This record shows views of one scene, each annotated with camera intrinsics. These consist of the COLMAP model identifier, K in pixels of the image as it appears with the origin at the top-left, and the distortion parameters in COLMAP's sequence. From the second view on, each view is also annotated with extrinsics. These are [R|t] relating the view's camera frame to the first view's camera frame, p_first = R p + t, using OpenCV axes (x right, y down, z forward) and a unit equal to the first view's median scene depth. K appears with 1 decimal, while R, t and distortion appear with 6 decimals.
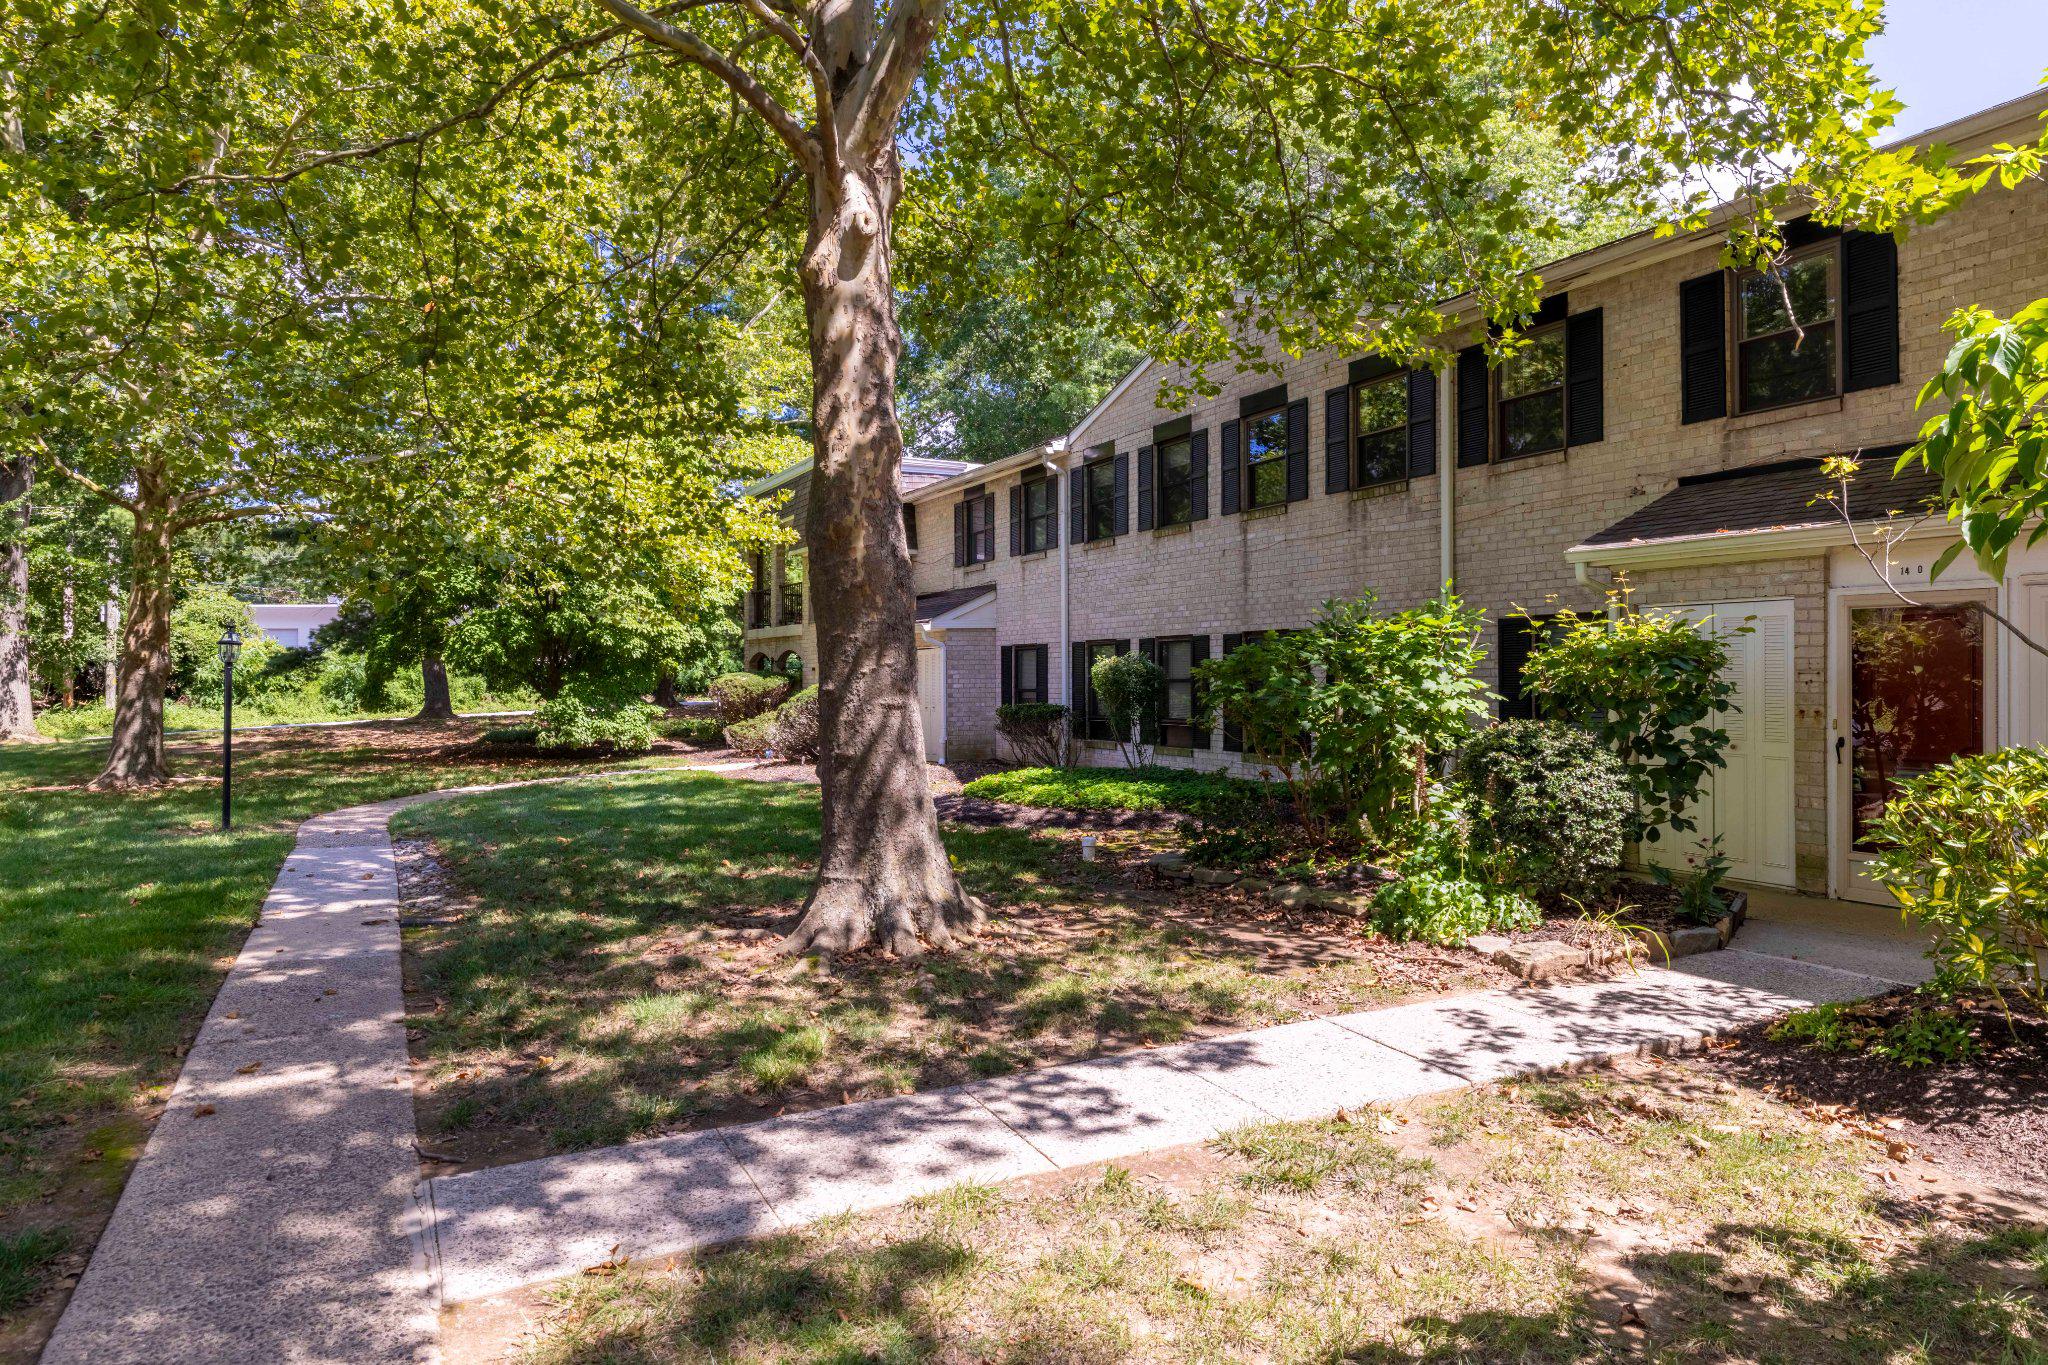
lens RADIAL K [[1227.1, 0, 1018.8], [0, 1227.1, 678.3], [0, 0, 1]] dist [0.001792, -0.008197]
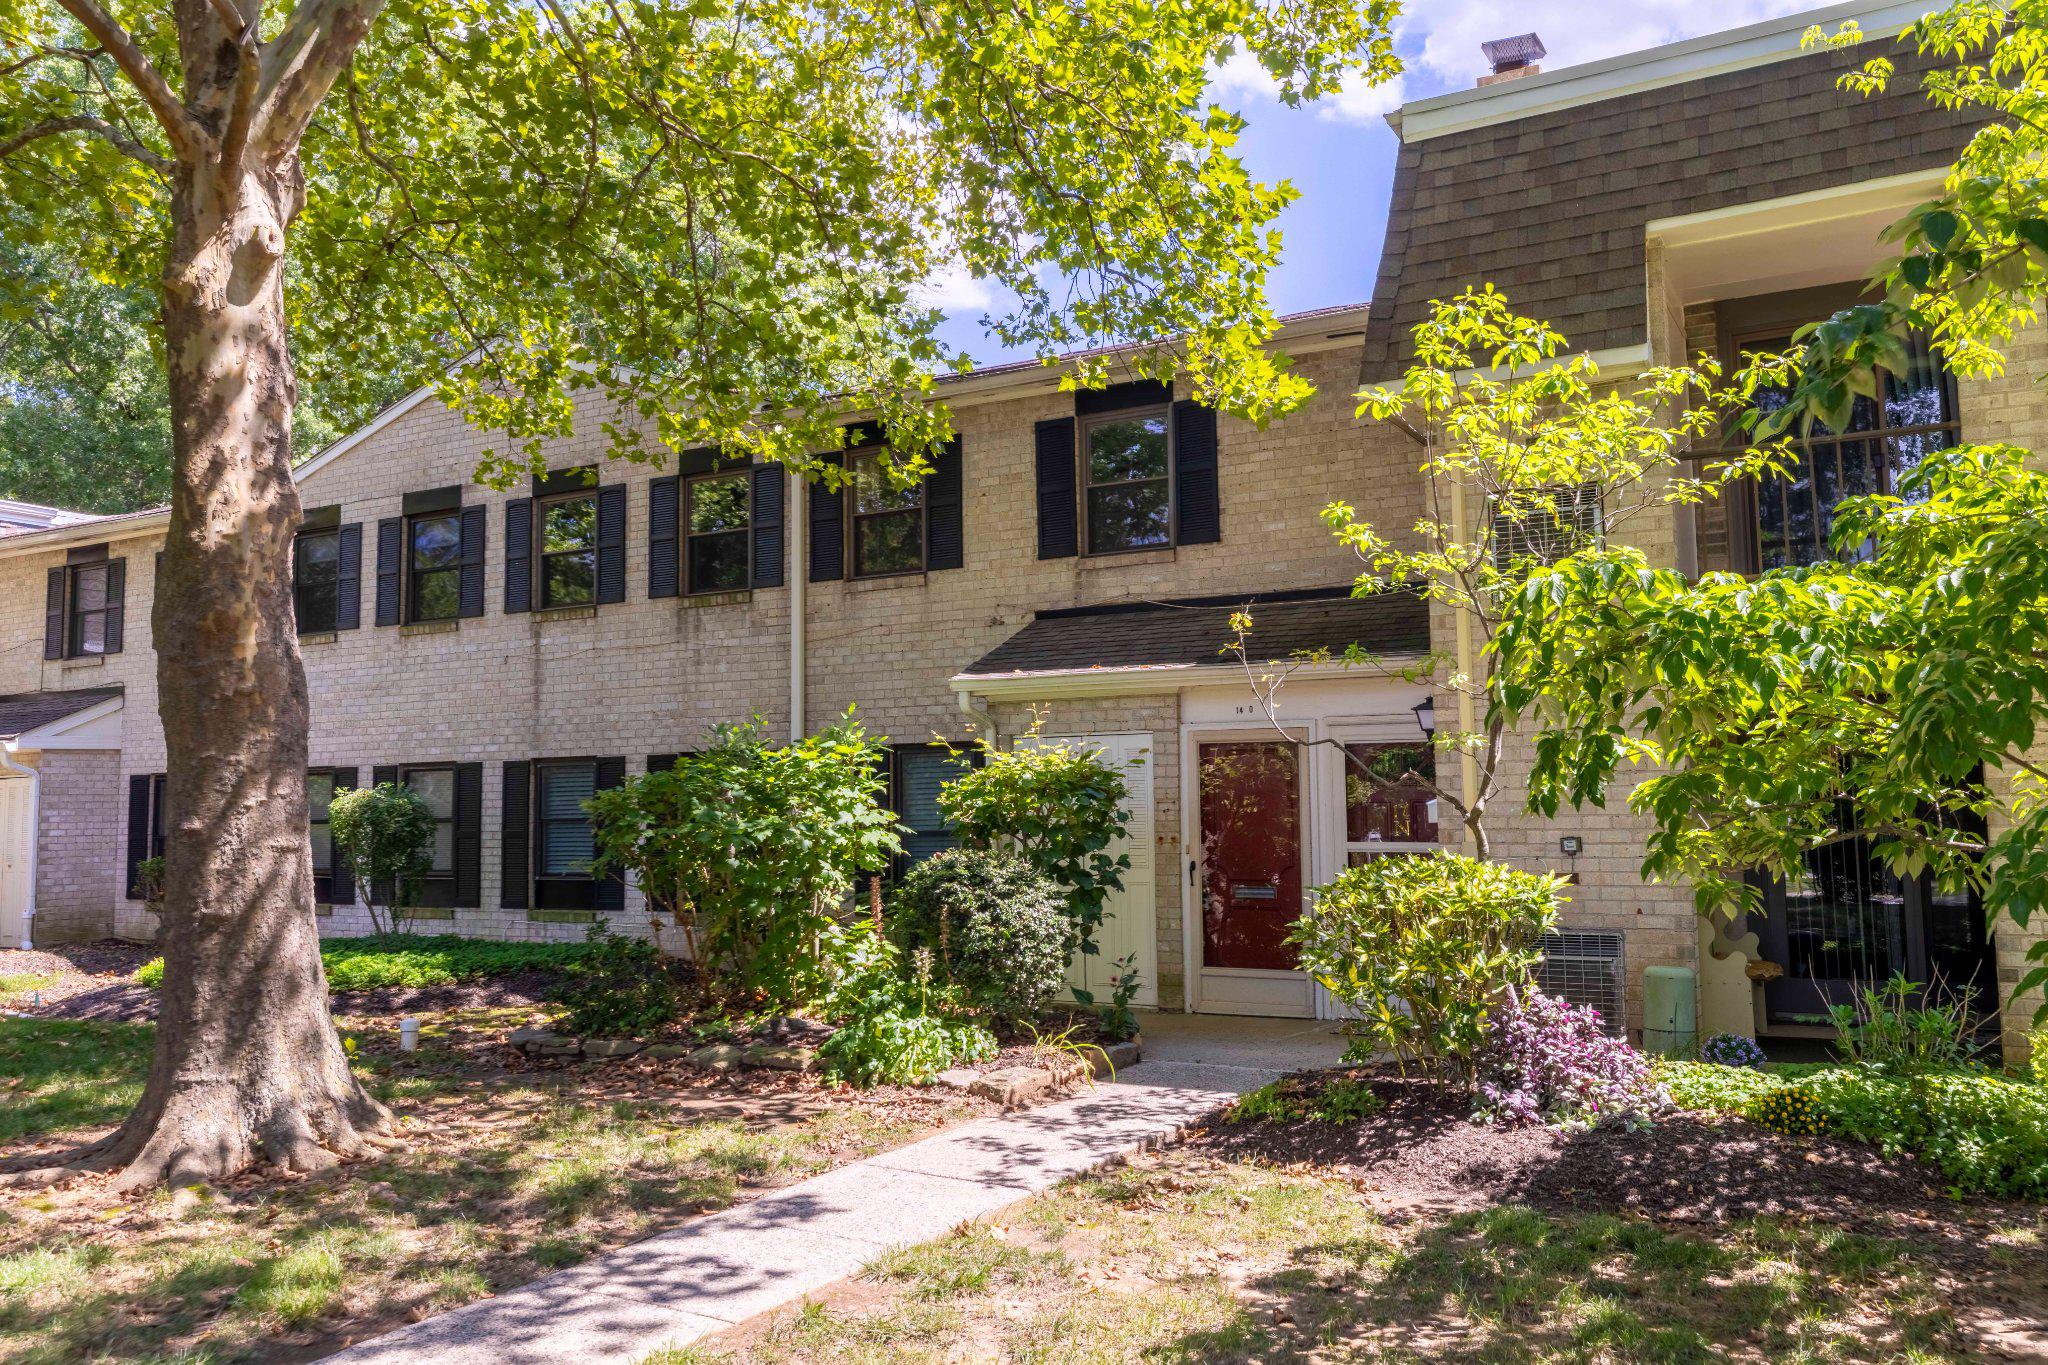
lens RADIAL K [[1572.6, 0, 1028.9], [0, 1572.6, 681.7], [0, 0, 1]] dist [-0.002274, -0.019524]
pose [[0.828715, 0.037661, 0.558403, -0.256192], [0.011548, 0.996370, -0.084338, 0.005980], [-0.559552, 0.076341, 0.825272, -0.087818]]
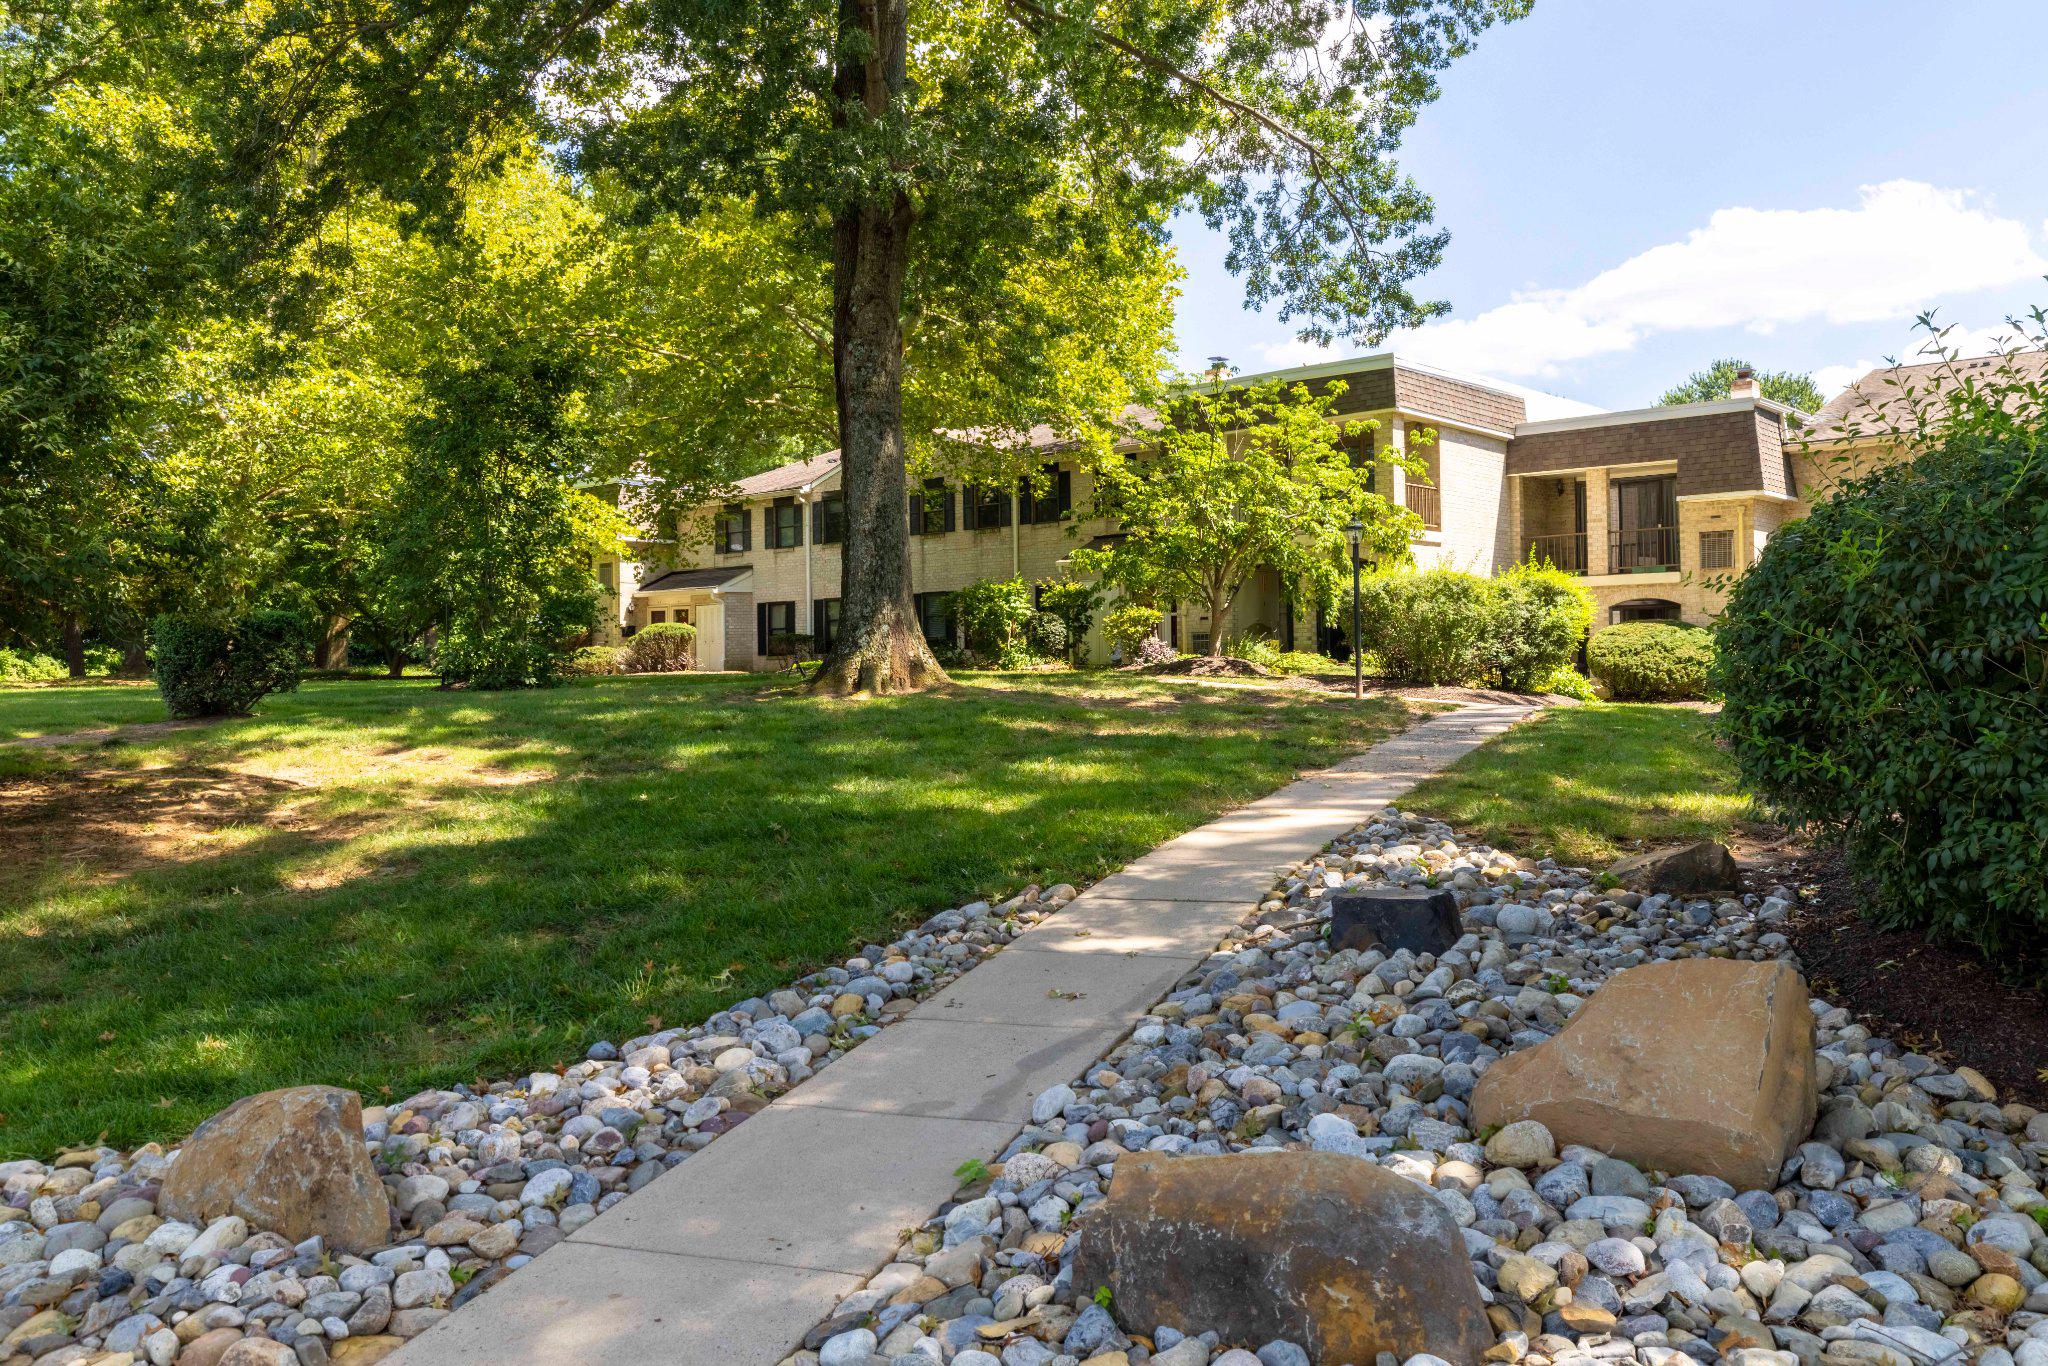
lens RADIAL K [[1650.7, 0, 1023.5], [0, 1650.7, 683.3], [0, 0, 1]] dist [0.001406, 0.000036]
pose [[0.937894, -0.005831, 0.346873, -1.258966], [0.005819, 0.999982, 0.001075, 0.228770], [-0.346873, 0.001010, 0.937911, -3.377047]]
